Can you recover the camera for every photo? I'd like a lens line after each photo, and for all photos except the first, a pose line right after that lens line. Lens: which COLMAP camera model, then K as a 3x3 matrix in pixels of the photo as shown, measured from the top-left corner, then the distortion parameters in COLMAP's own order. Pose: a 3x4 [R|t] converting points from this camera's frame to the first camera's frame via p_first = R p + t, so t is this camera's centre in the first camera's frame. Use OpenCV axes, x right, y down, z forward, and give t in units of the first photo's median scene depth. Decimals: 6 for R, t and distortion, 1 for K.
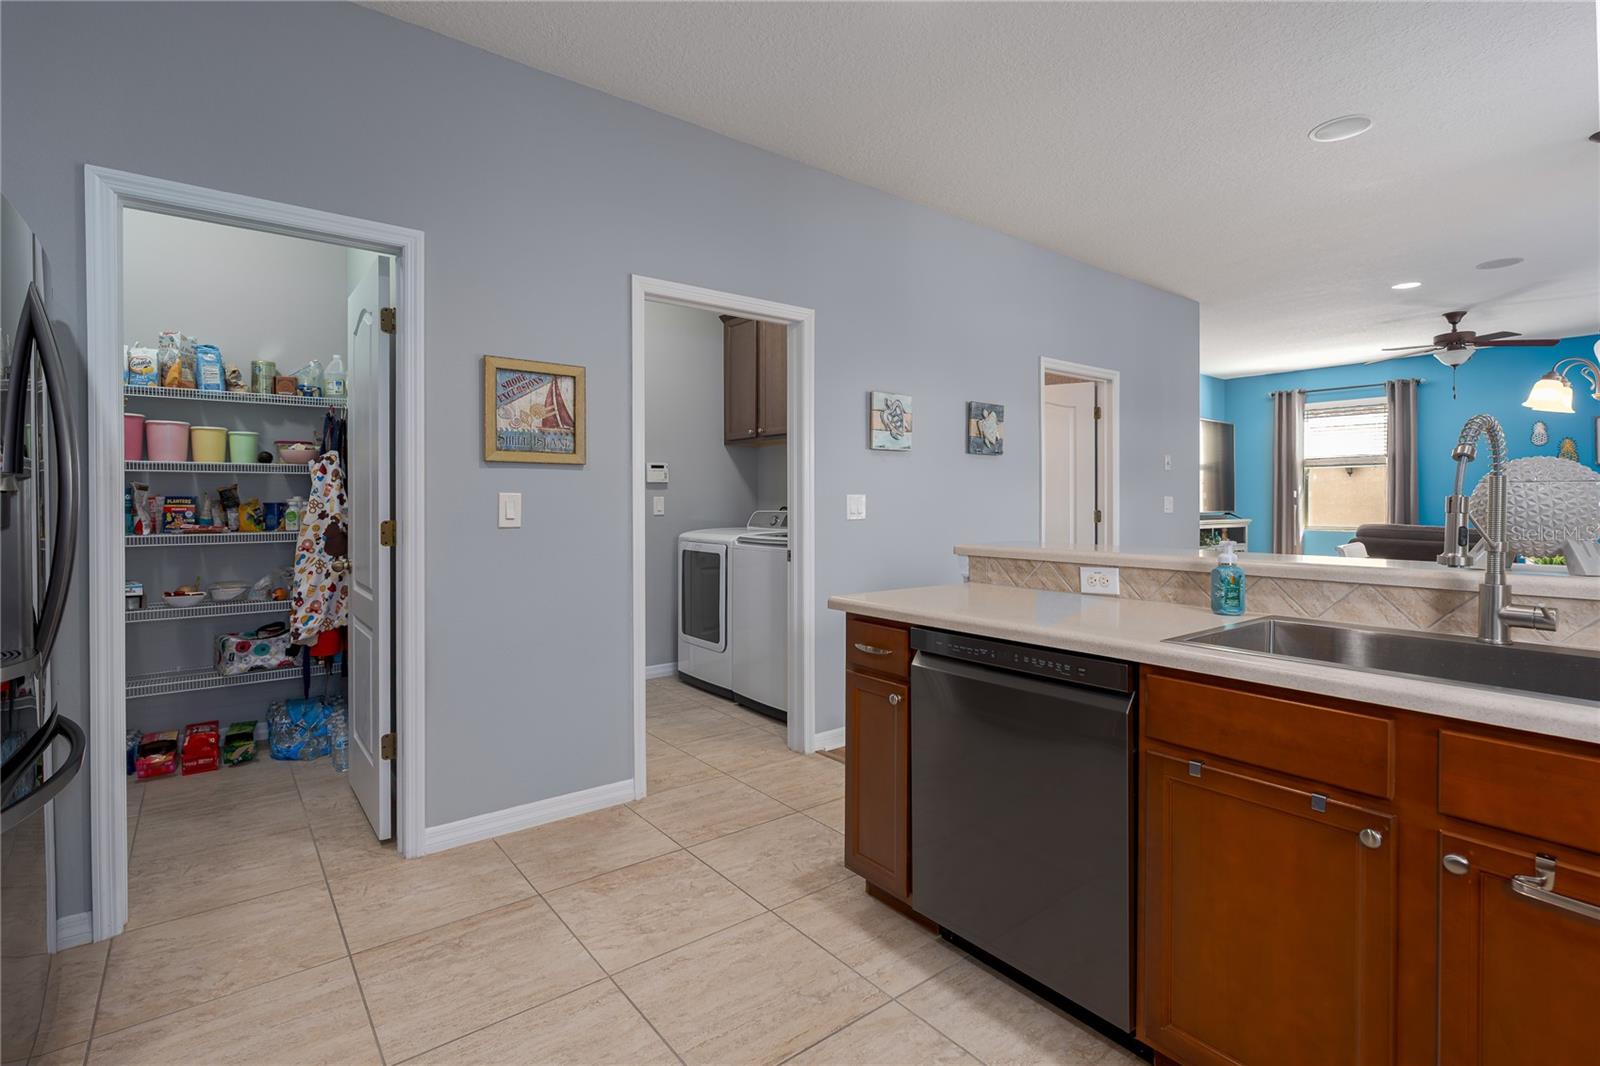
lens RADIAL K [[729.6, 0, 809.1], [0, 729.6, 501.0], [0, 0, 1]] dist [-0.005950, -0.000253]
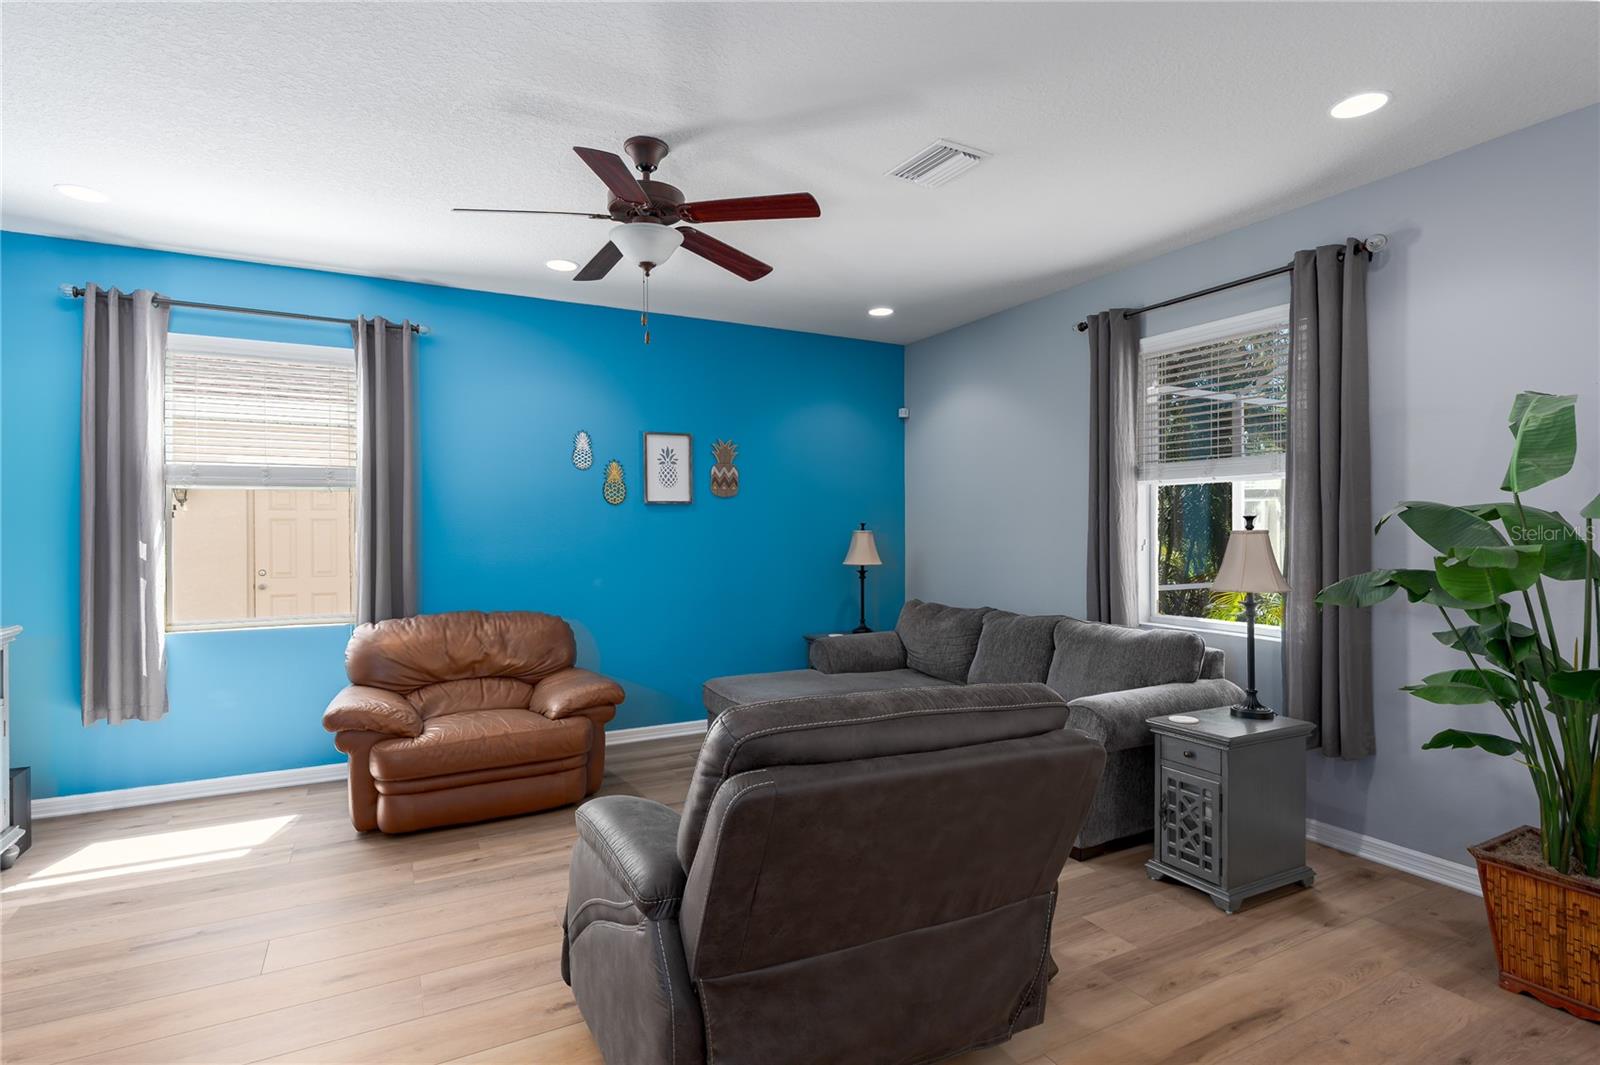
lens RADIAL K [[774.0, 0, 799.1], [0, 774.0, 533.2], [0, 0, 1]] dist [-0.005671, 0.002582]
pose [[0.165831, -0.007310, 0.986127, 0.665637], [0.006018, 0.999961, 0.006401, -0.042904], [-0.986136, 0.004873, 0.165869, 1.244577]]
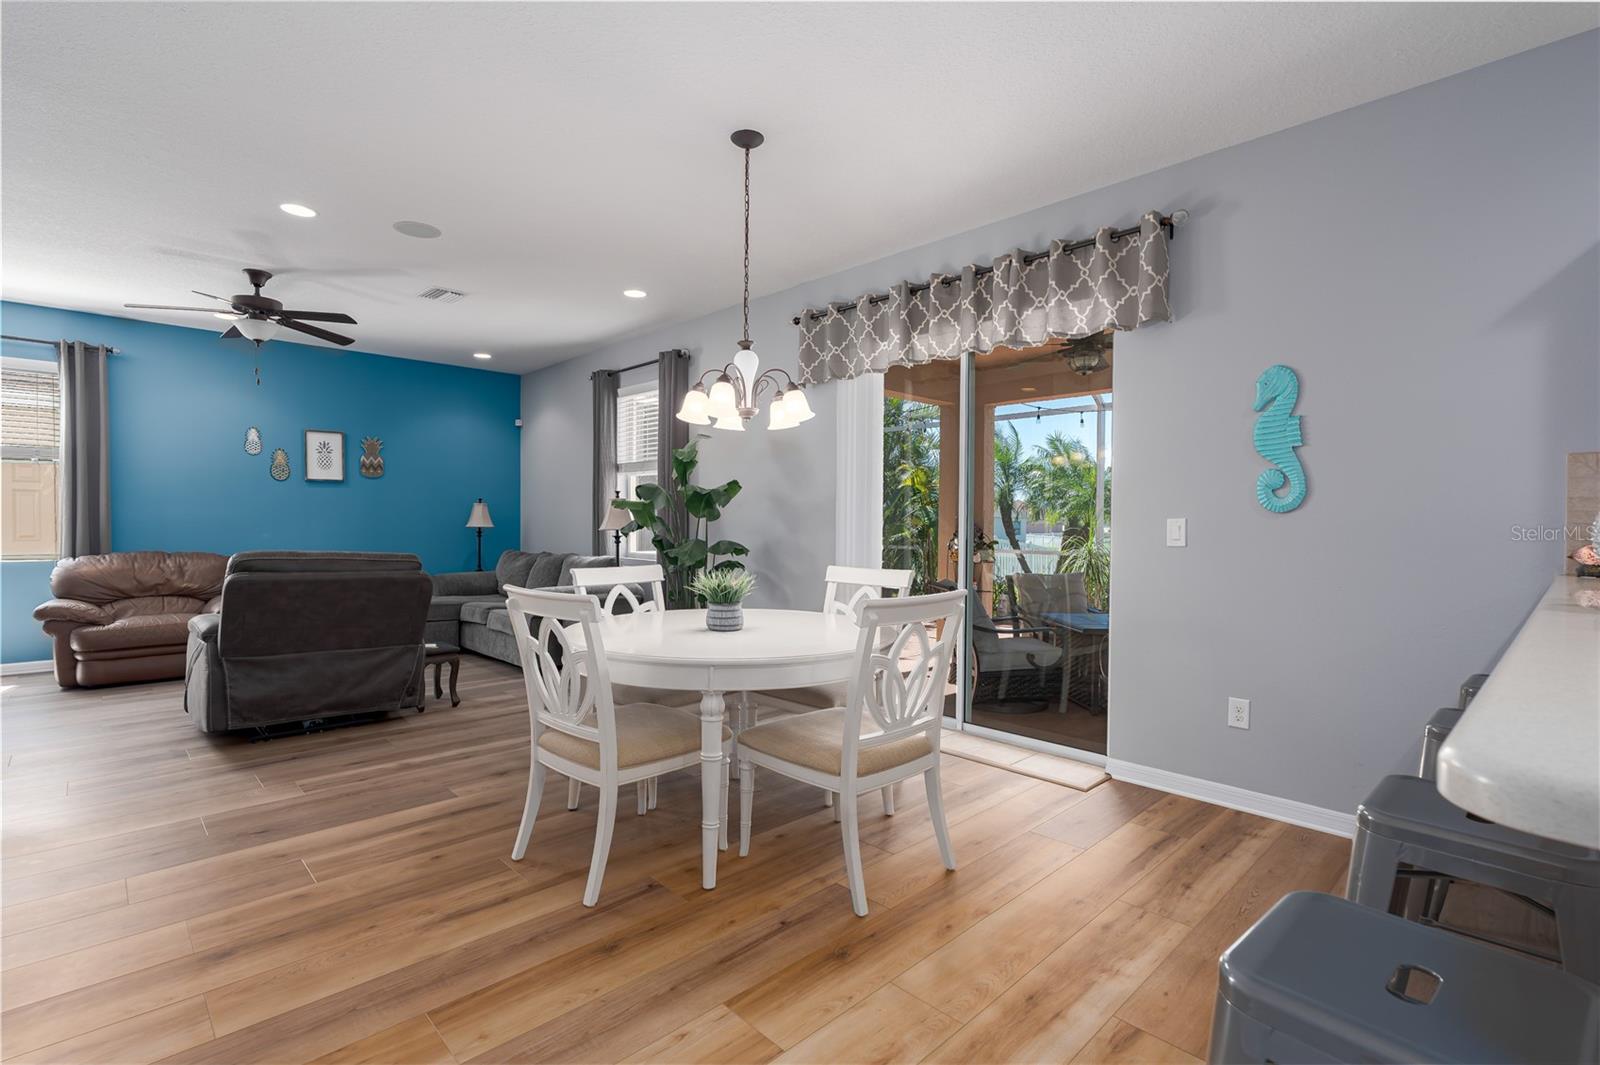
lens RADIAL K [[745.1, 0, 780.9], [0, 745.1, 539.6], [0, 0, 1]] dist [-0.003794, 0.000387]
pose [[-0.083877, -0.025351, 0.996154, 0.078883], [-0.008213, 0.999660, 0.024749, -0.000561], [-0.996442, -0.006106, -0.084057, 0.764754]]
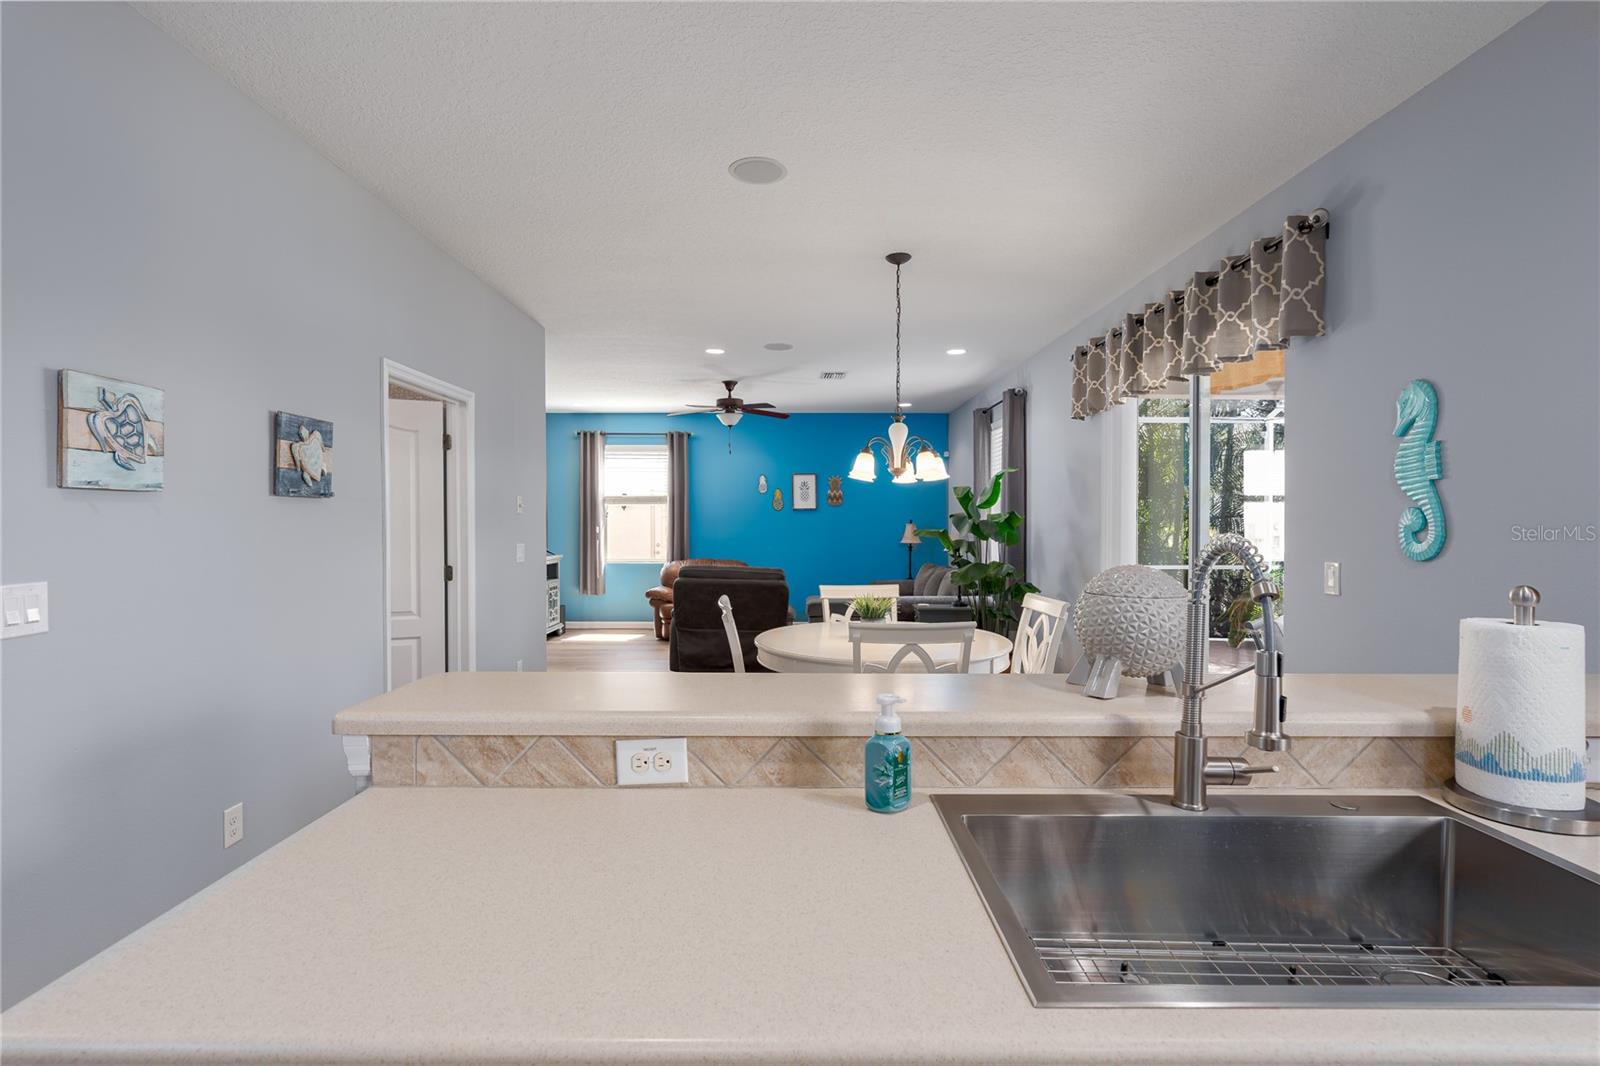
lens RADIAL K [[729.6, 0, 780.5], [0, 729.6, 537.1], [0, 0, 1]] dist [-0.005950, -0.000253]
pose [[0.623233, -0.015164, 0.781890, 0.004177], [0.000196, 0.999815, 0.019234, -0.040971], [-0.782037, -0.011834, 0.623120, 0.279015]]
